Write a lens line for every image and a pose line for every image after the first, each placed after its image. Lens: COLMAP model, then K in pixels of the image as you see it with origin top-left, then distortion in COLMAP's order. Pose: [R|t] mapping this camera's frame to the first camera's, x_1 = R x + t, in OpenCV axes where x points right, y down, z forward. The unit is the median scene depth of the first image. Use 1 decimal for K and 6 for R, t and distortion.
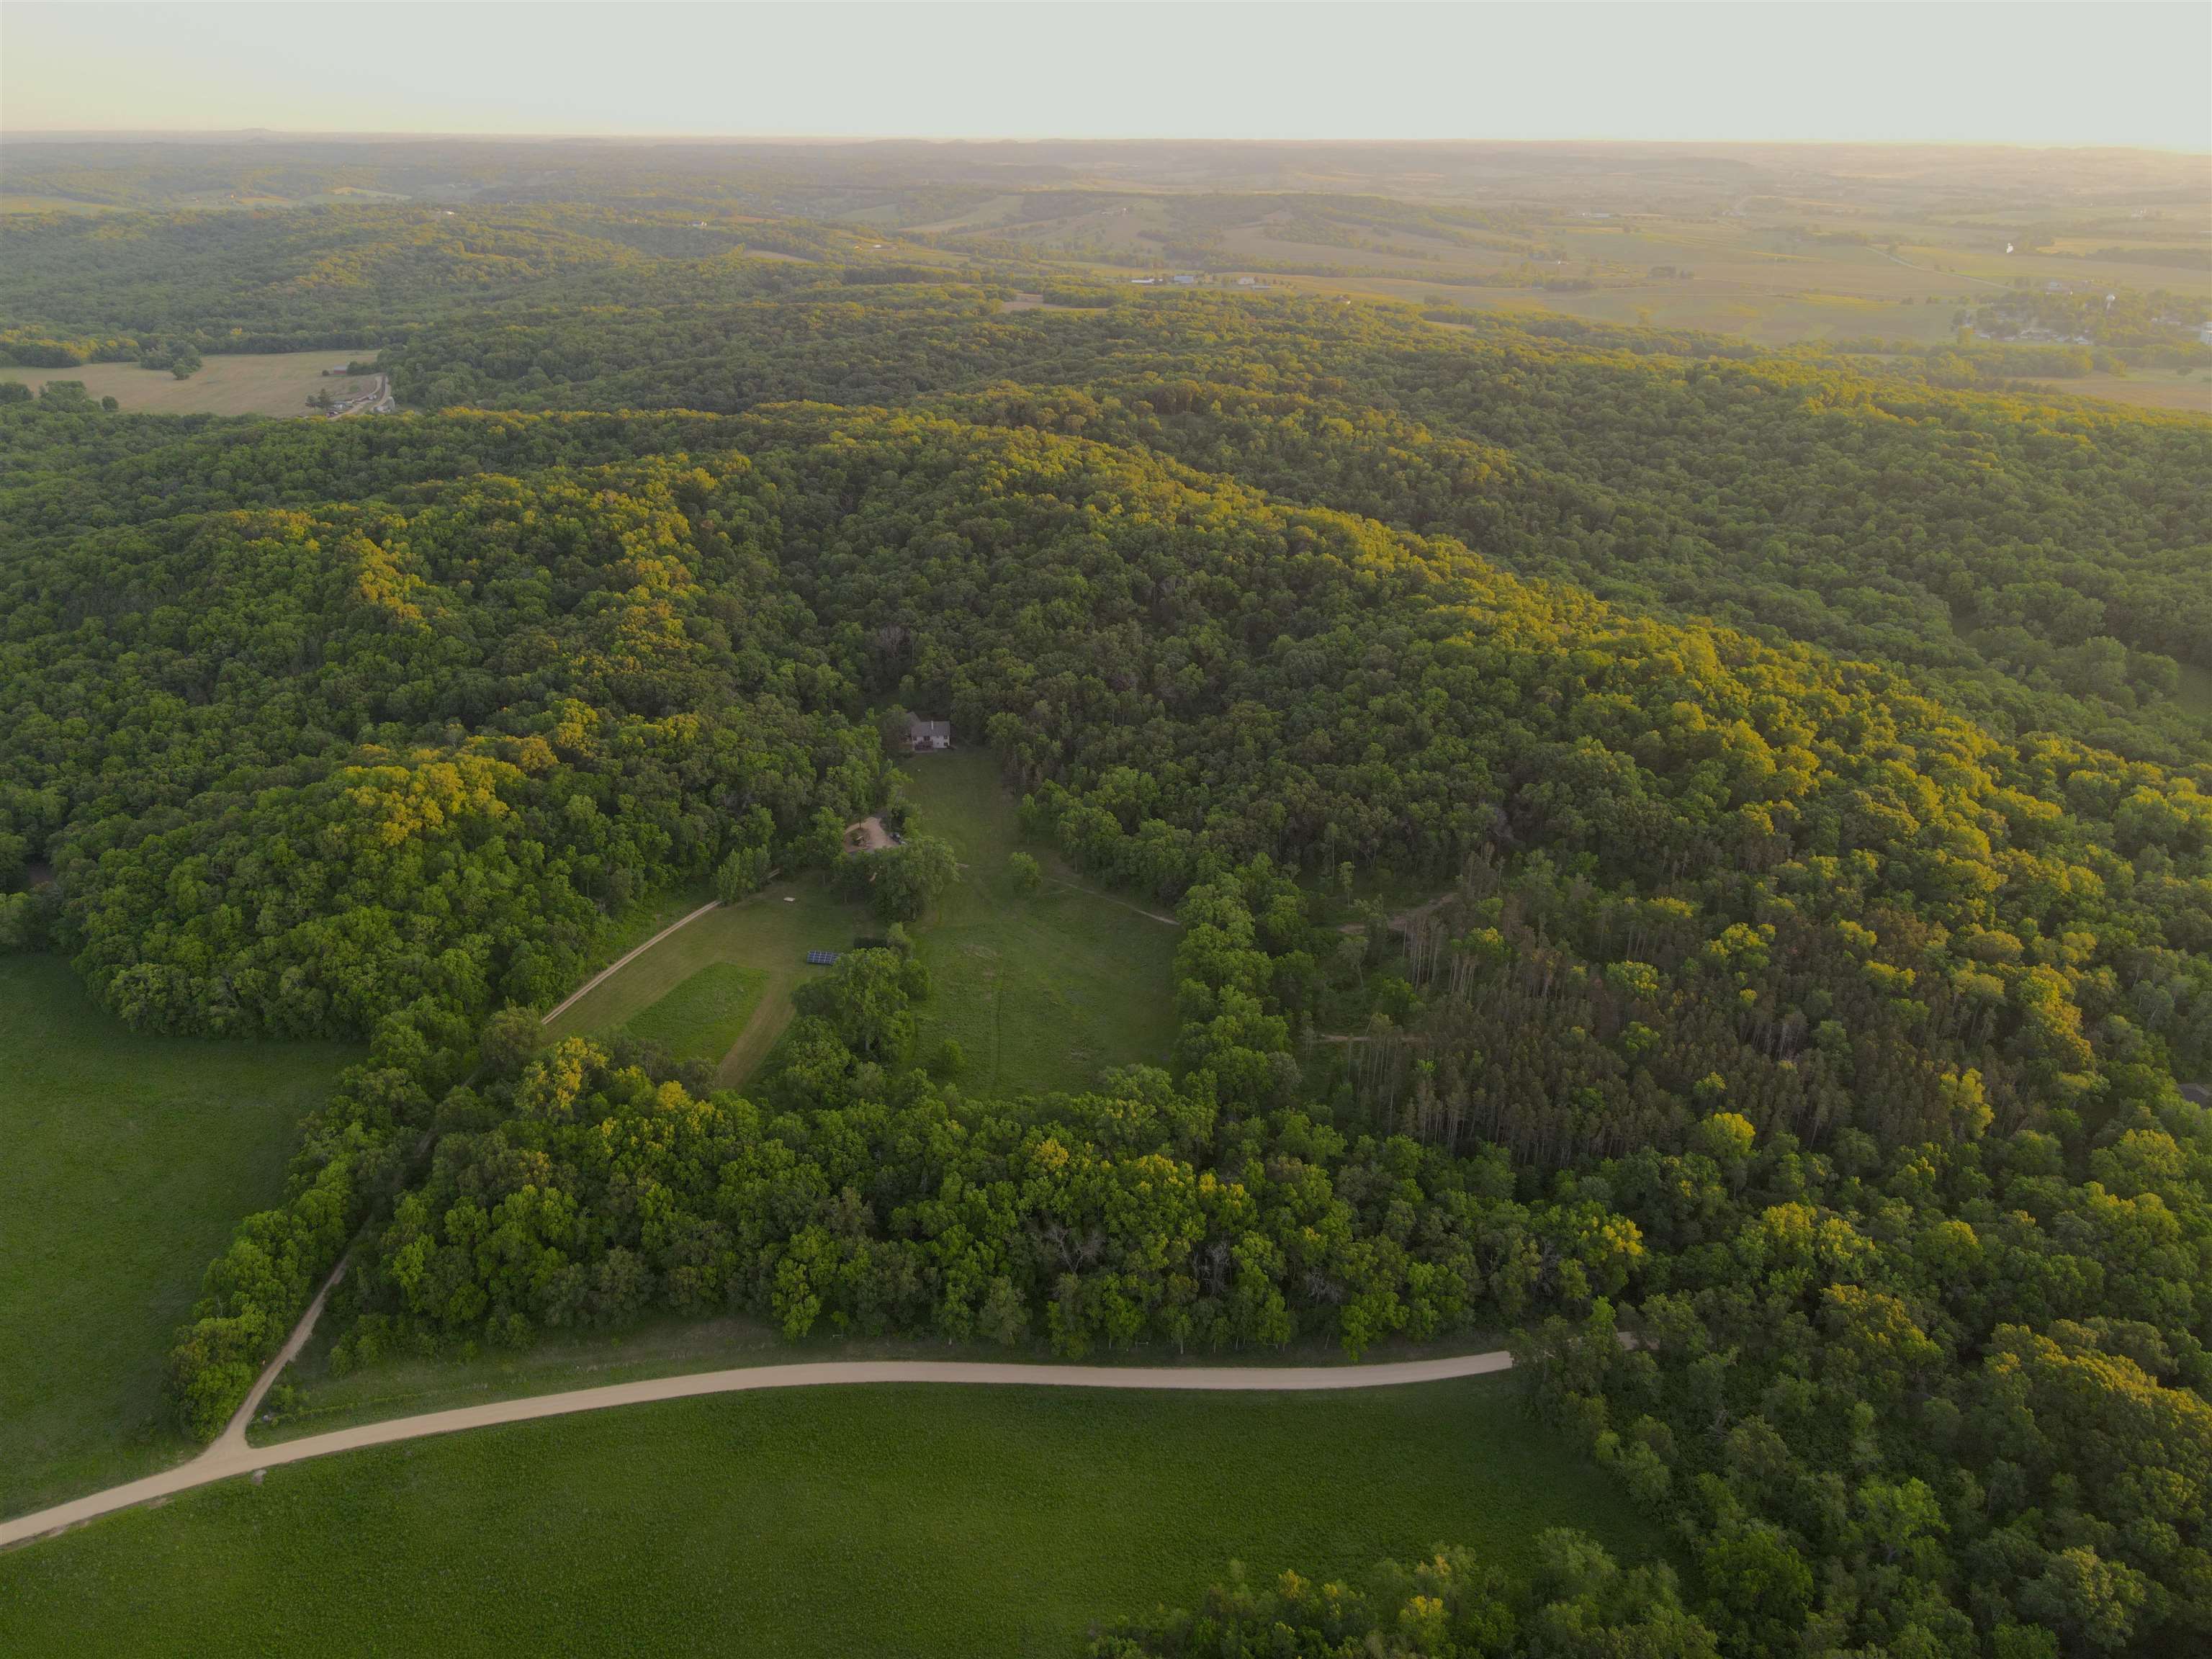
lens RADIAL K [[1615.6, 0, 1100.9], [0, 1615.6, 817.0], [0, 0, 1]] dist [0.012712, 0.007556]
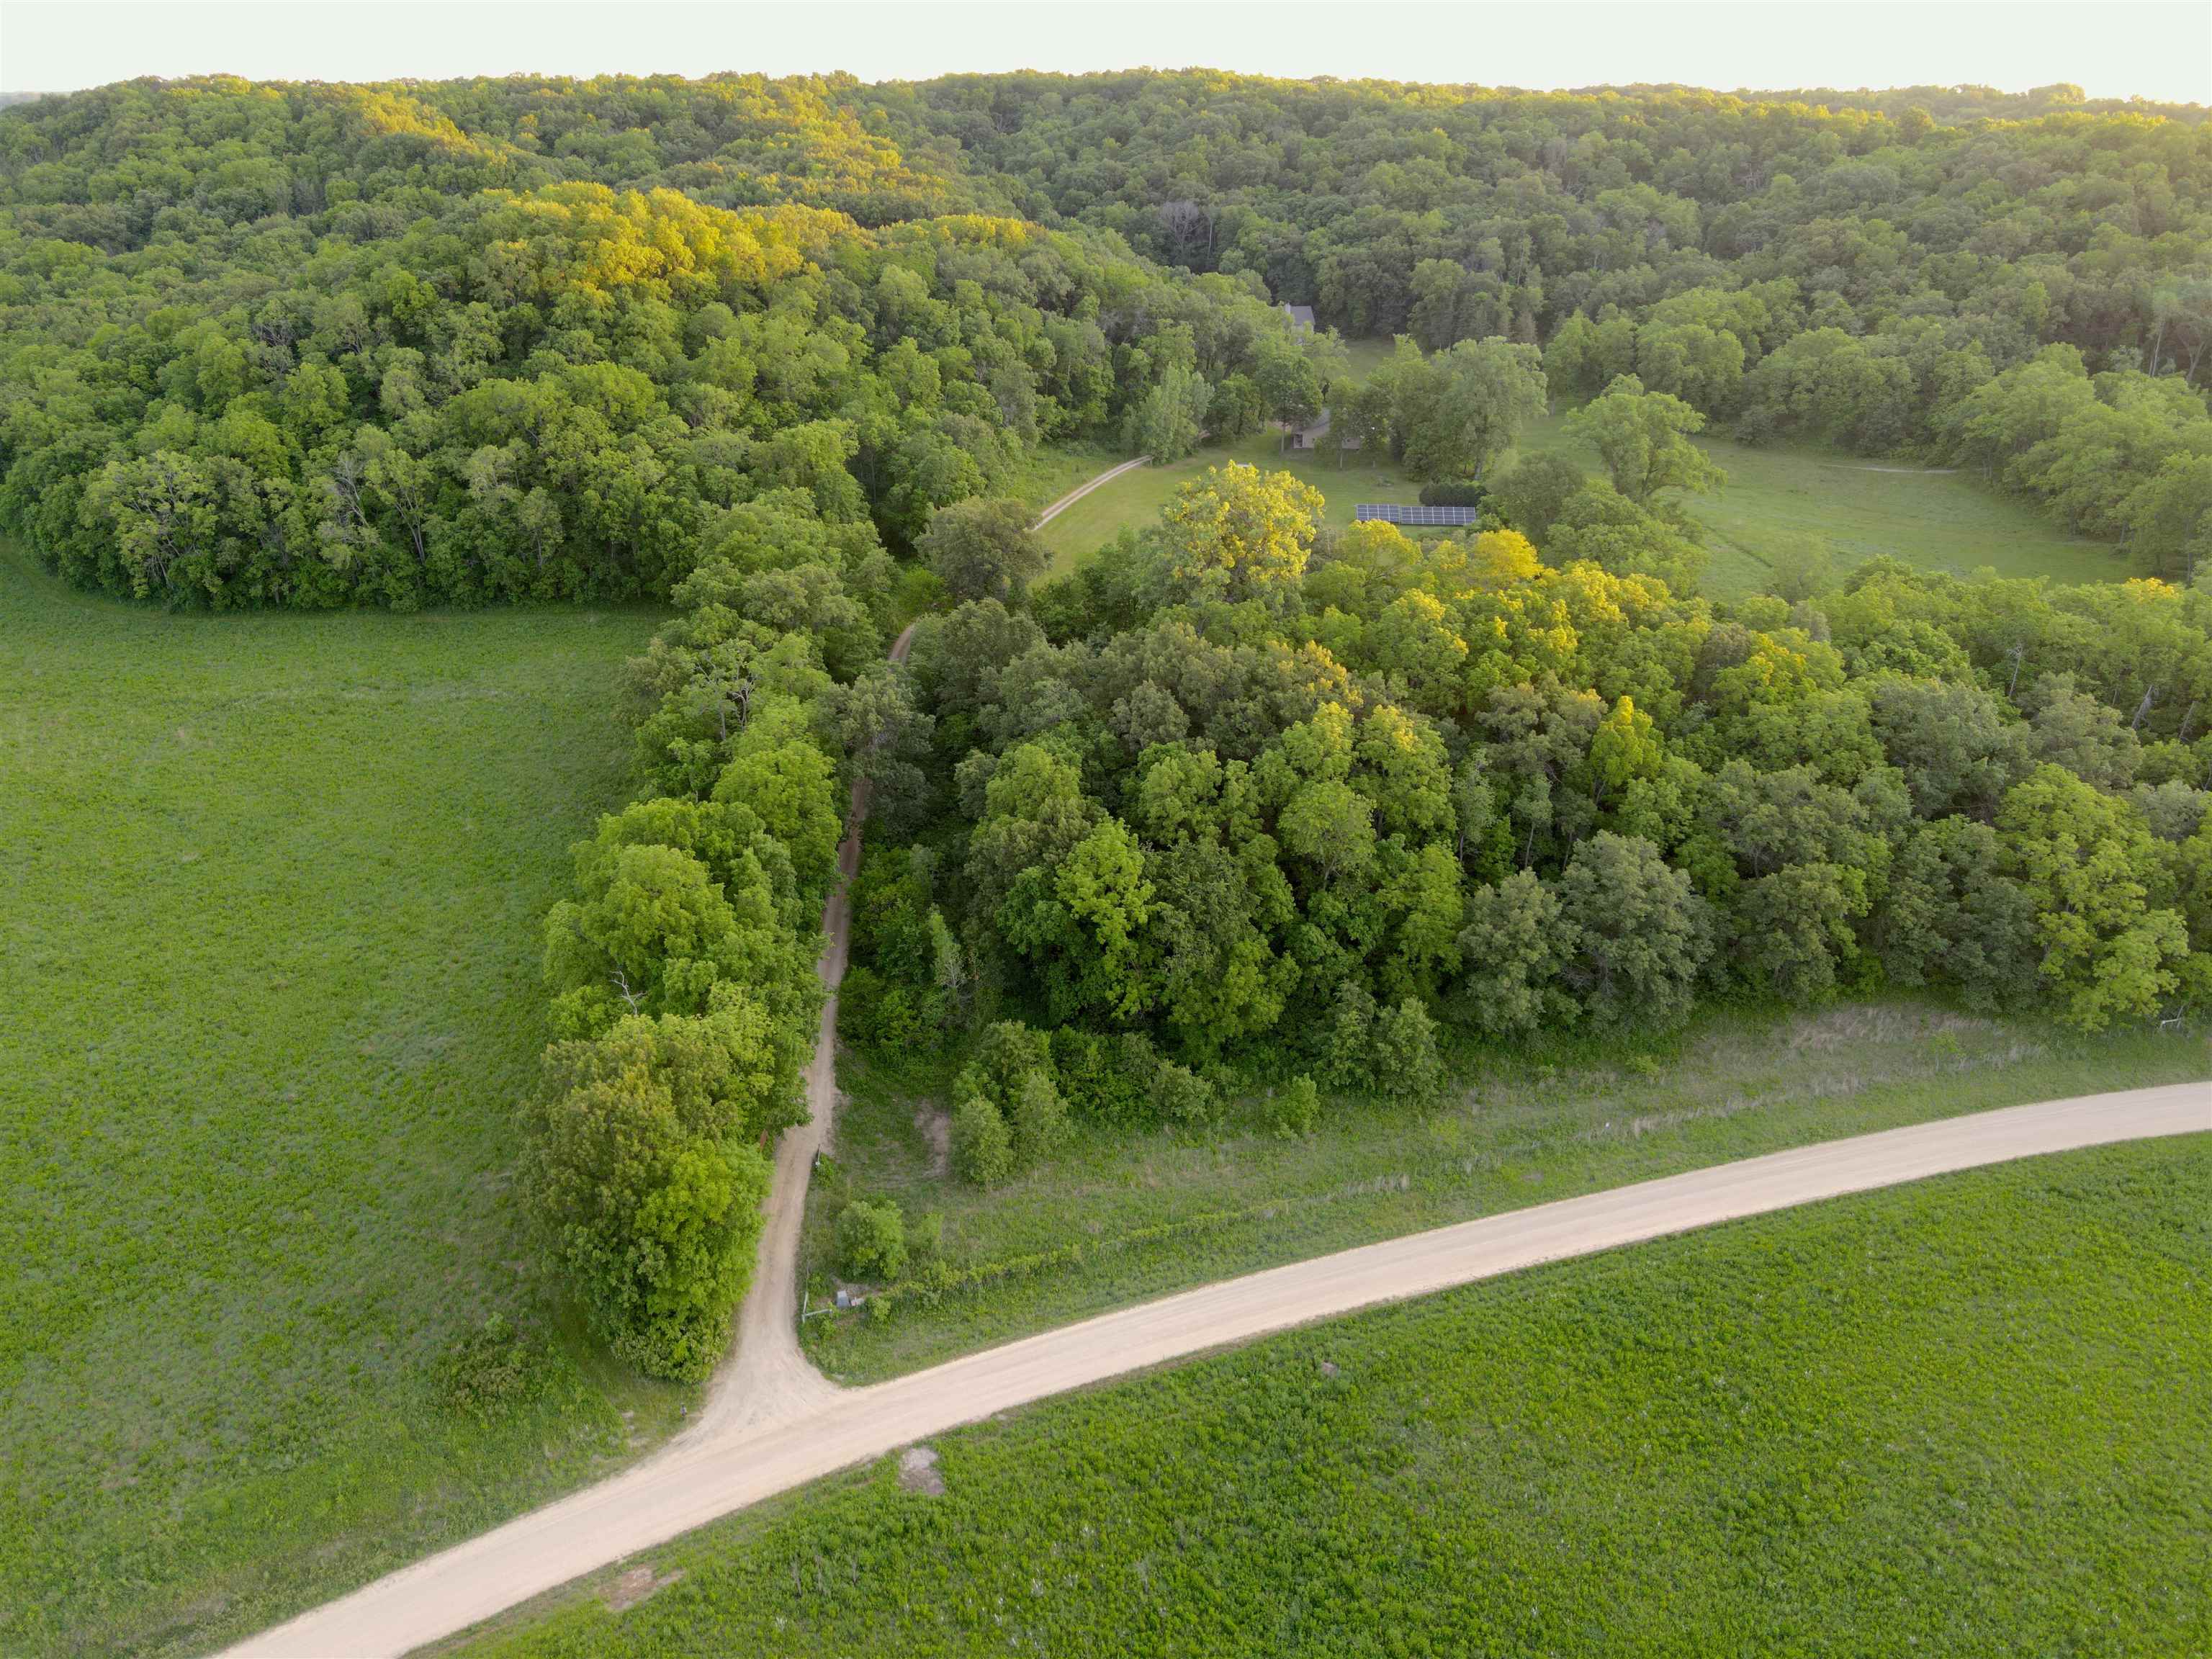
lens RADIAL K [[1615.6, 0, 1100.9], [0, 1615.6, 817.0], [0, 0, 1]] dist [0.012712, 0.007556]
pose [[0.994305, -0.045556, 0.096342, -0.439219], [0.044854, 0.998949, 0.009448, 0.243929], [-0.096672, -0.005073, 0.995303, 0.602101]]
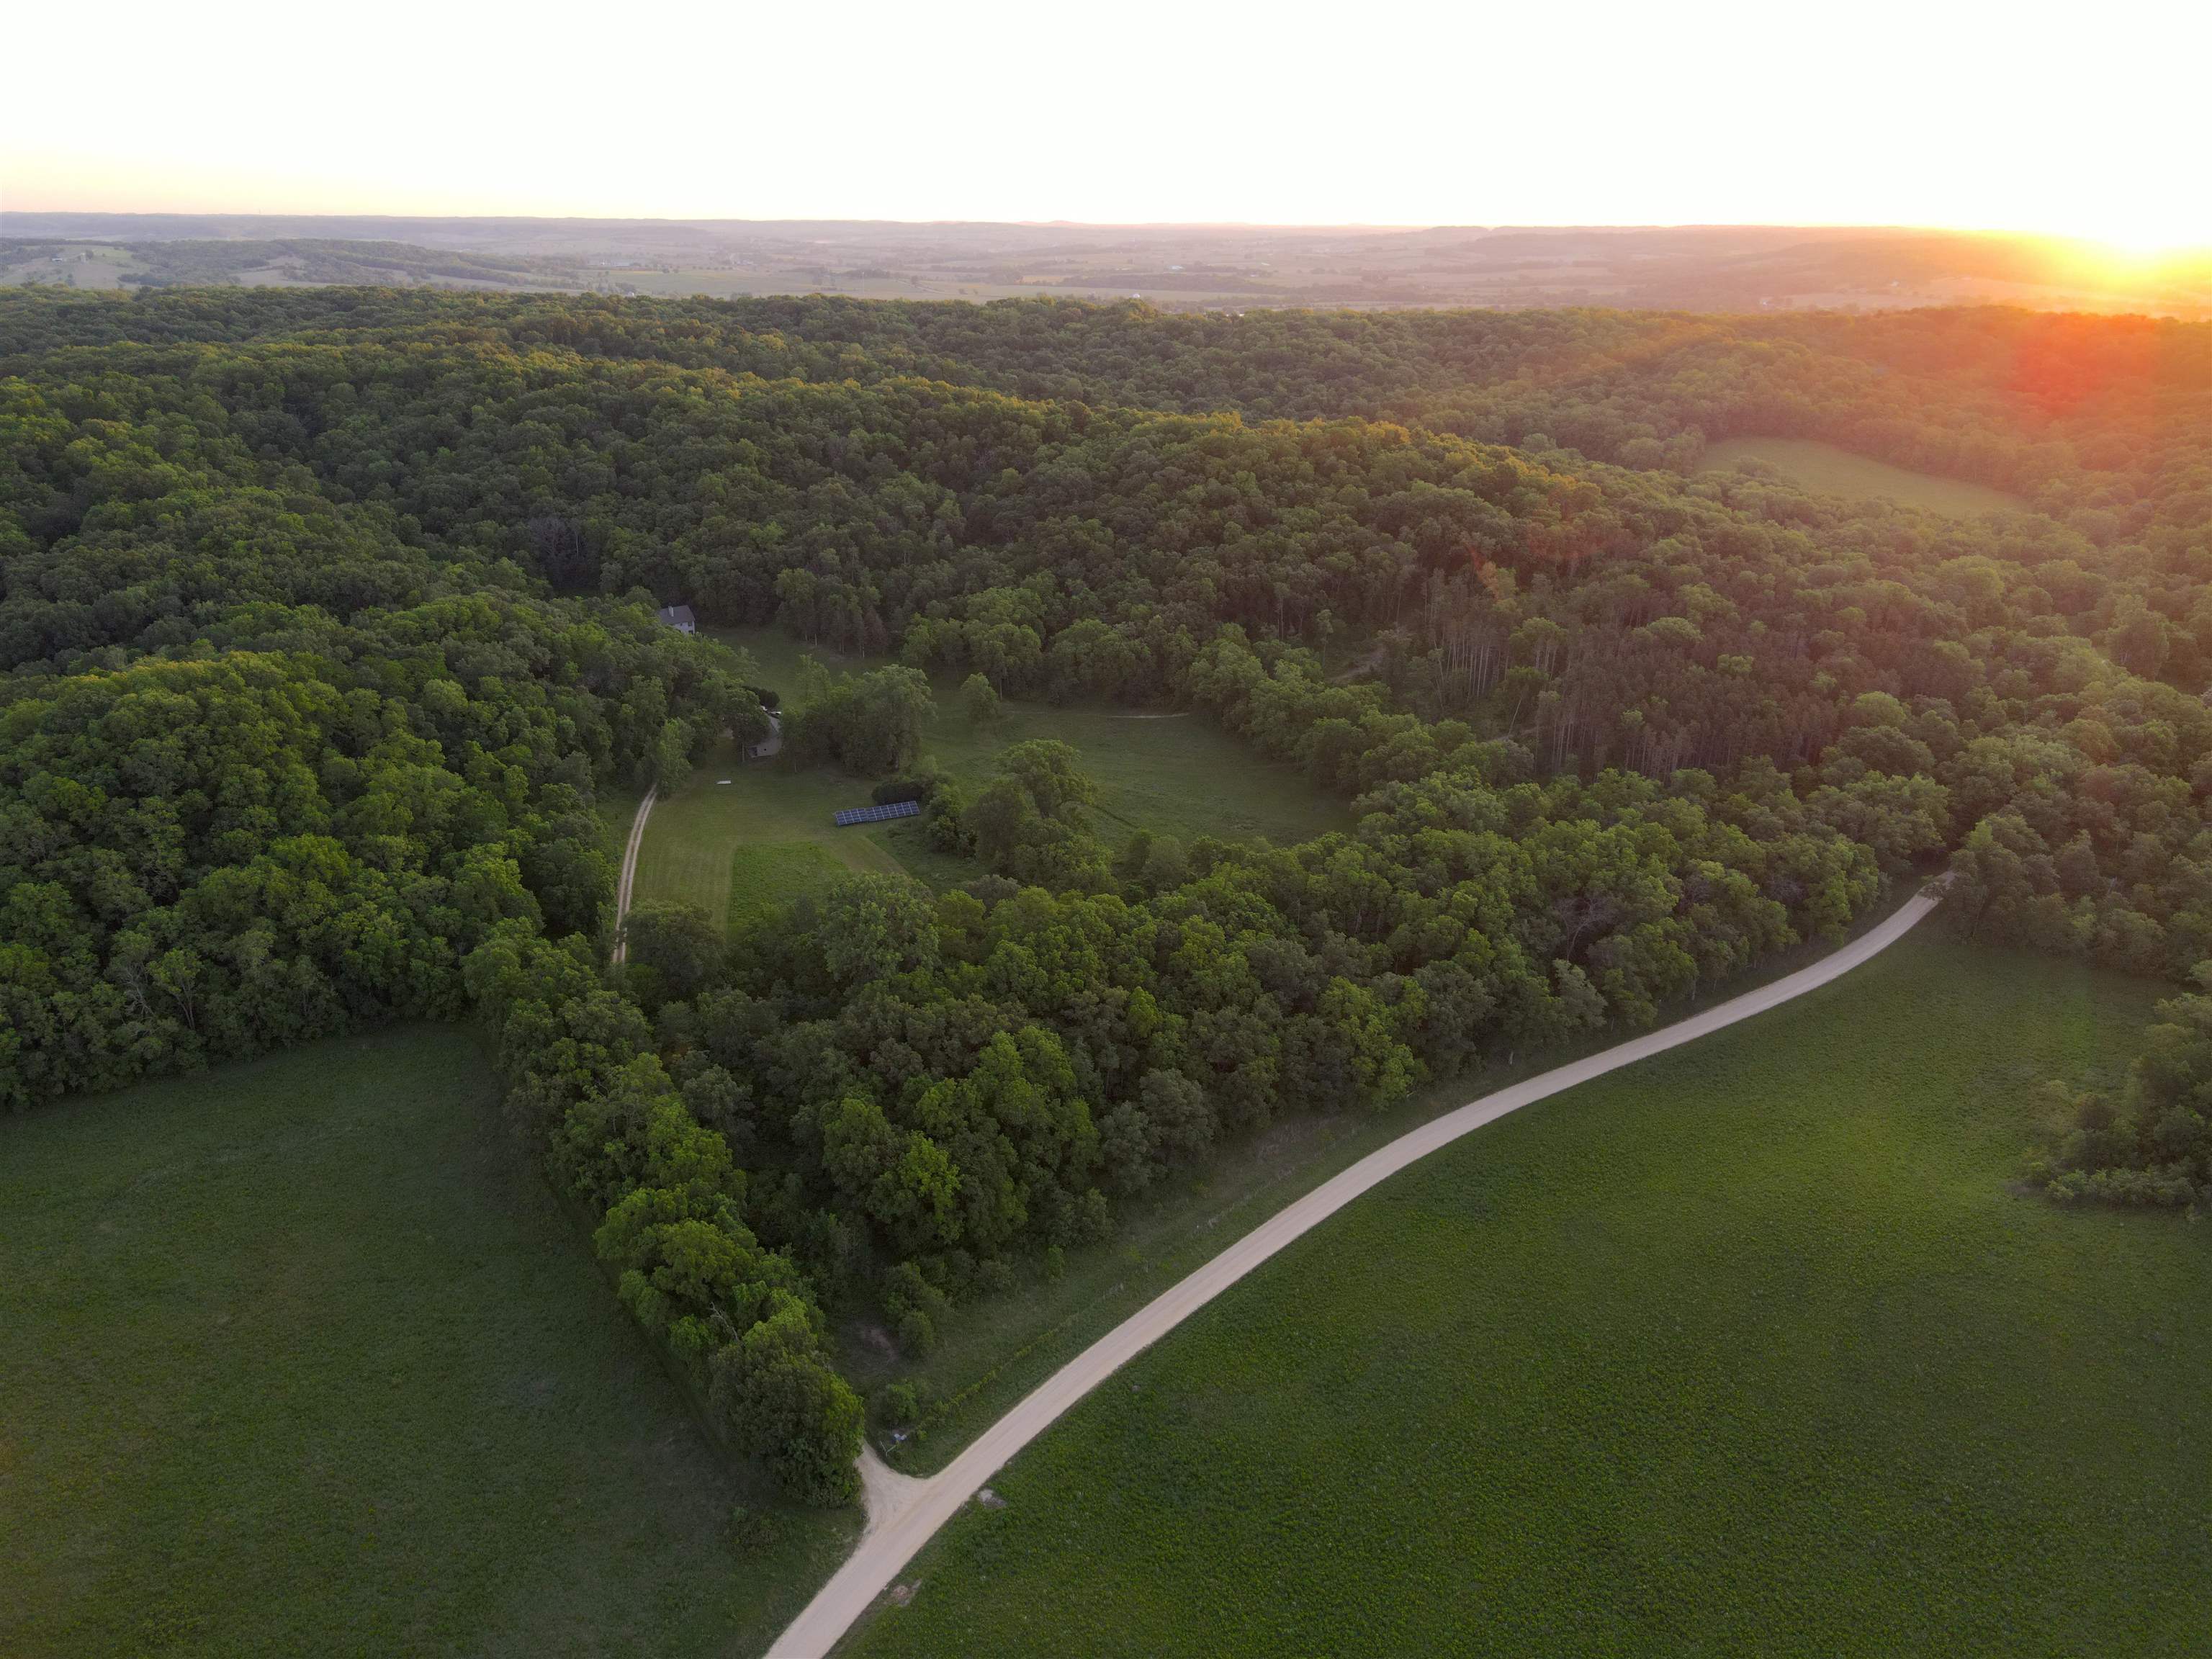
lens RADIAL K [[1601.3, 0, 1106.0], [0, 1601.3, 829.5], [0, 0, 1]] dist [-0.037599, 0.107148]
pose [[0.819830, -0.205094, 0.534617, -0.650685], [0.225281, 0.973887, 0.028144, 0.131548], [-0.526429, 0.097366, 0.844626, 0.383635]]
